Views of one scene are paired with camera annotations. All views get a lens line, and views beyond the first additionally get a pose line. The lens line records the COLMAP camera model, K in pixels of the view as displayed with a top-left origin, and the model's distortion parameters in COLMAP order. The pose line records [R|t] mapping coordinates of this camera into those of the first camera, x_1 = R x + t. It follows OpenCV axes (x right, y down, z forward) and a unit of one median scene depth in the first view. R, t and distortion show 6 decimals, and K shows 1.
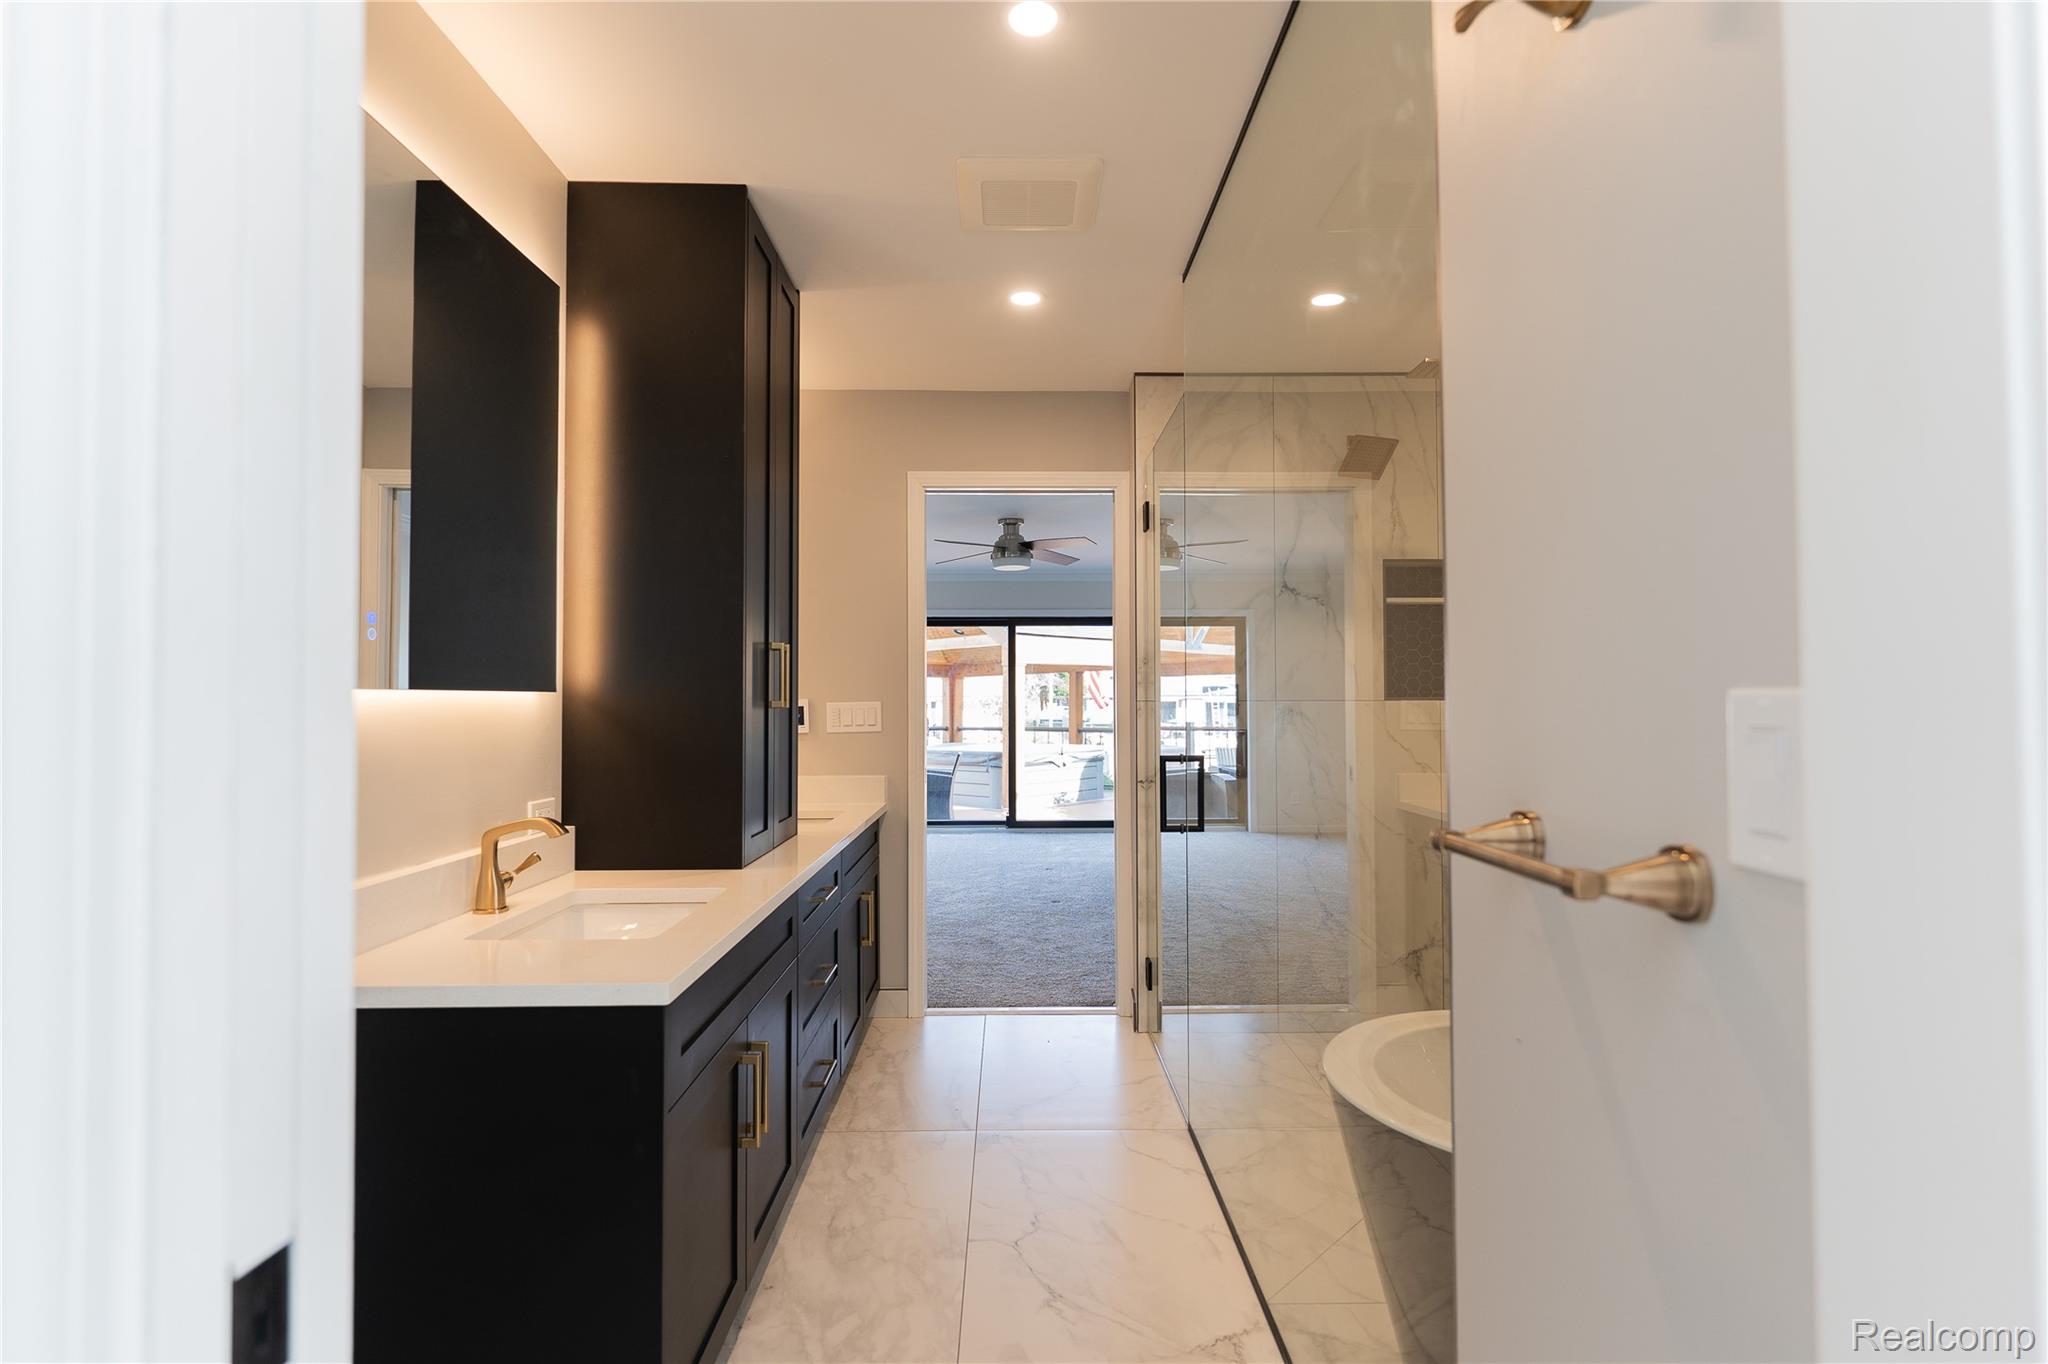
lens RADIAL K [[984.0, 0, 1022.1], [0, 984.0, 679.6], [0, 0, 1]] dist [-0.000855, -0.000581]
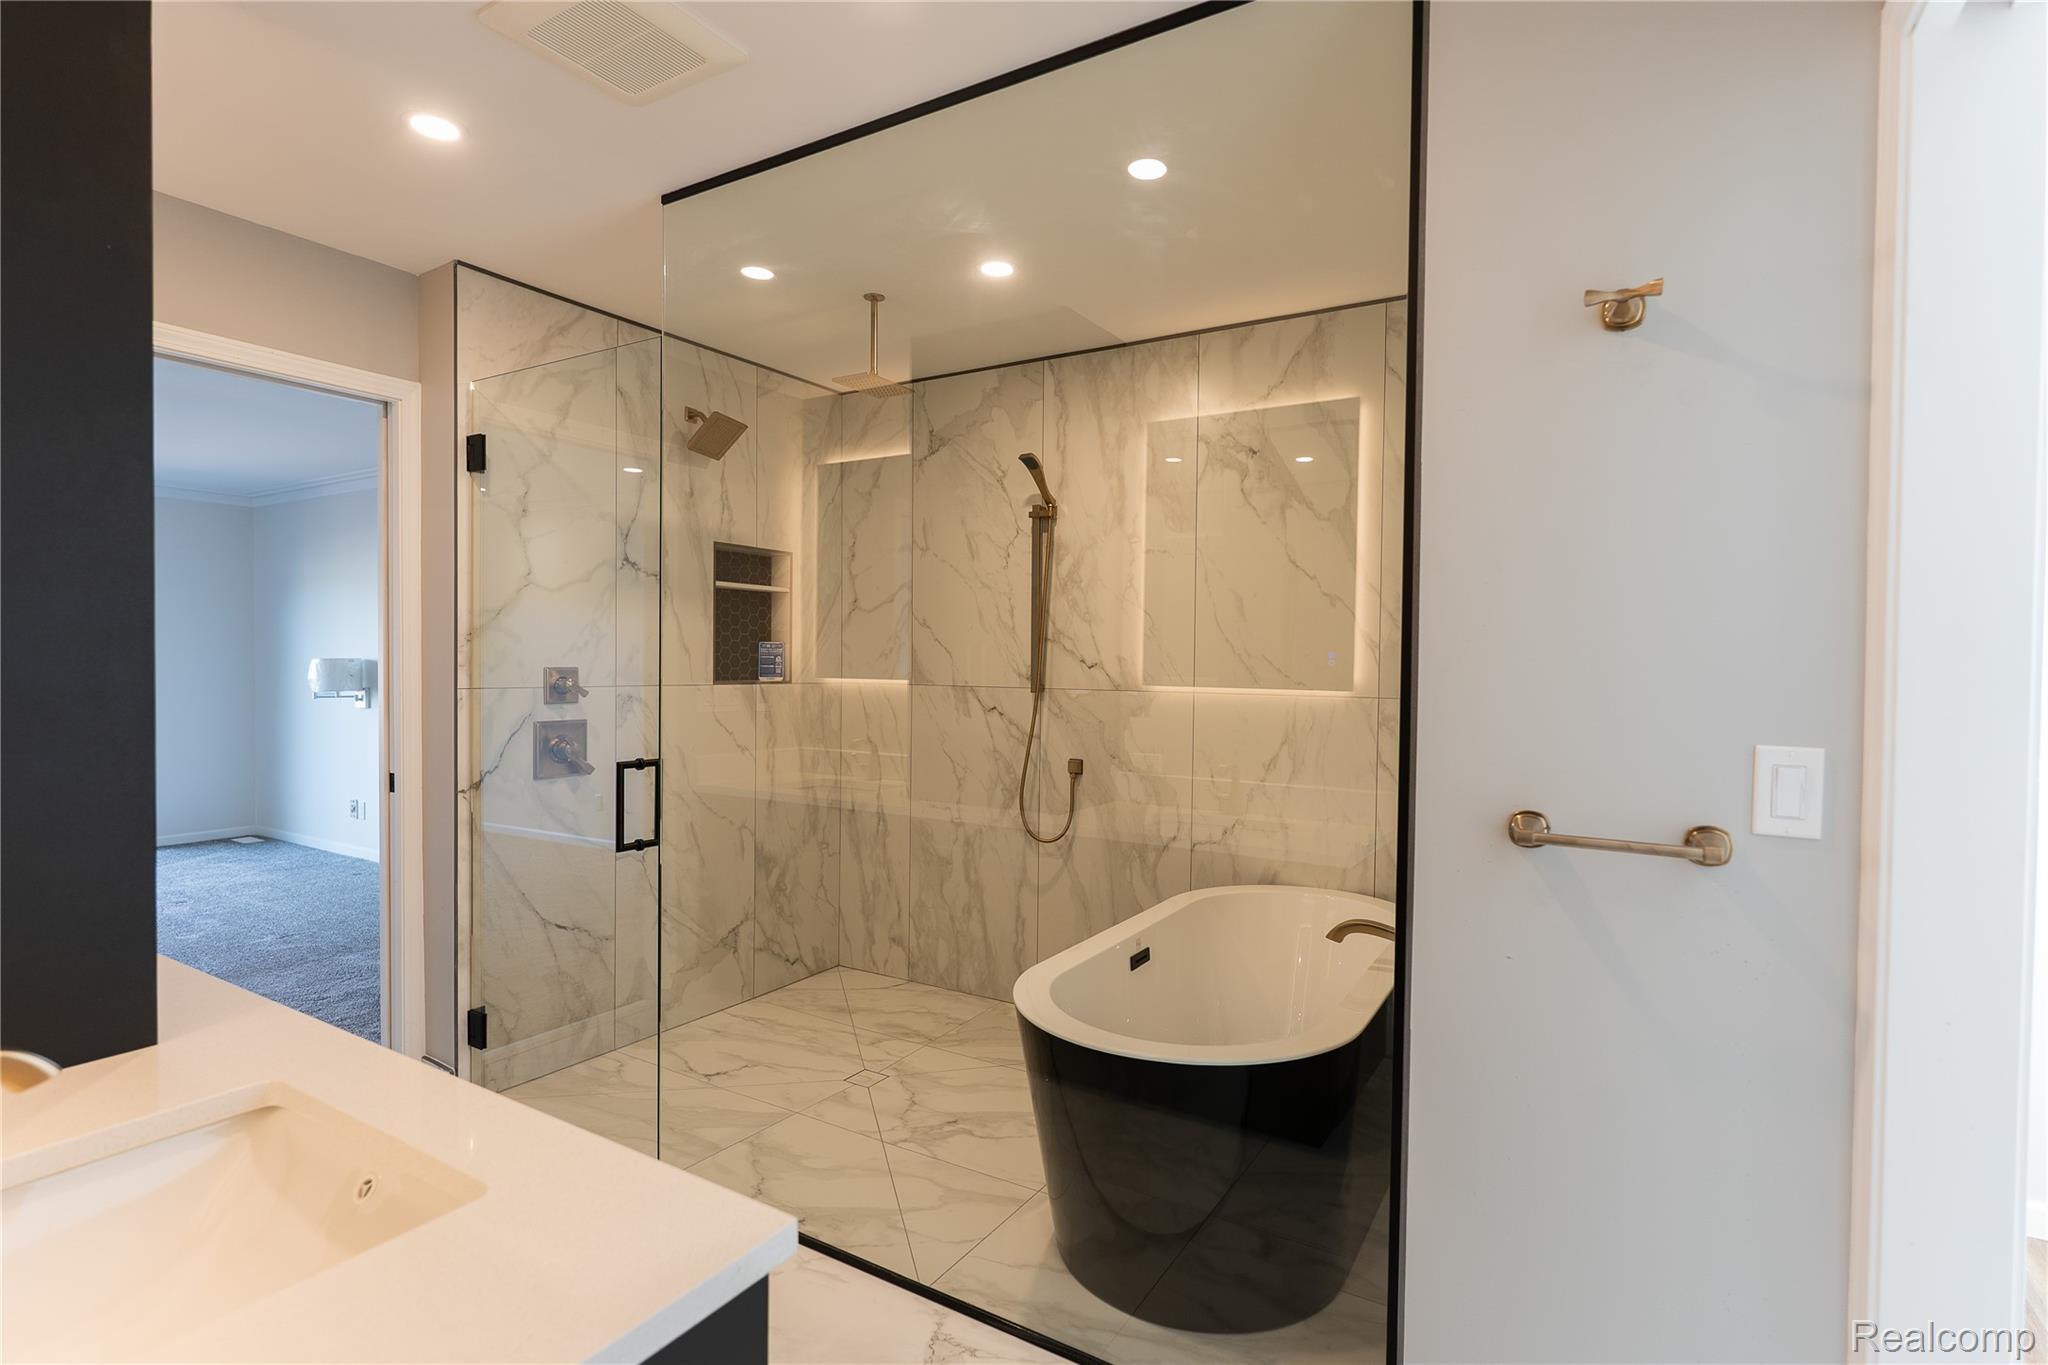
lens RADIAL K [[984.0, 0, 1021.3], [0, 984.0, 684.0], [0, 0, 1]] dist [-0.000855, -0.000581]
pose [[0.536429, -0.011744, 0.843864, -0.300562], [-0.030009, 0.999005, 0.032980, -0.021313], [-0.843412, -0.043015, 0.535543, 0.208227]]
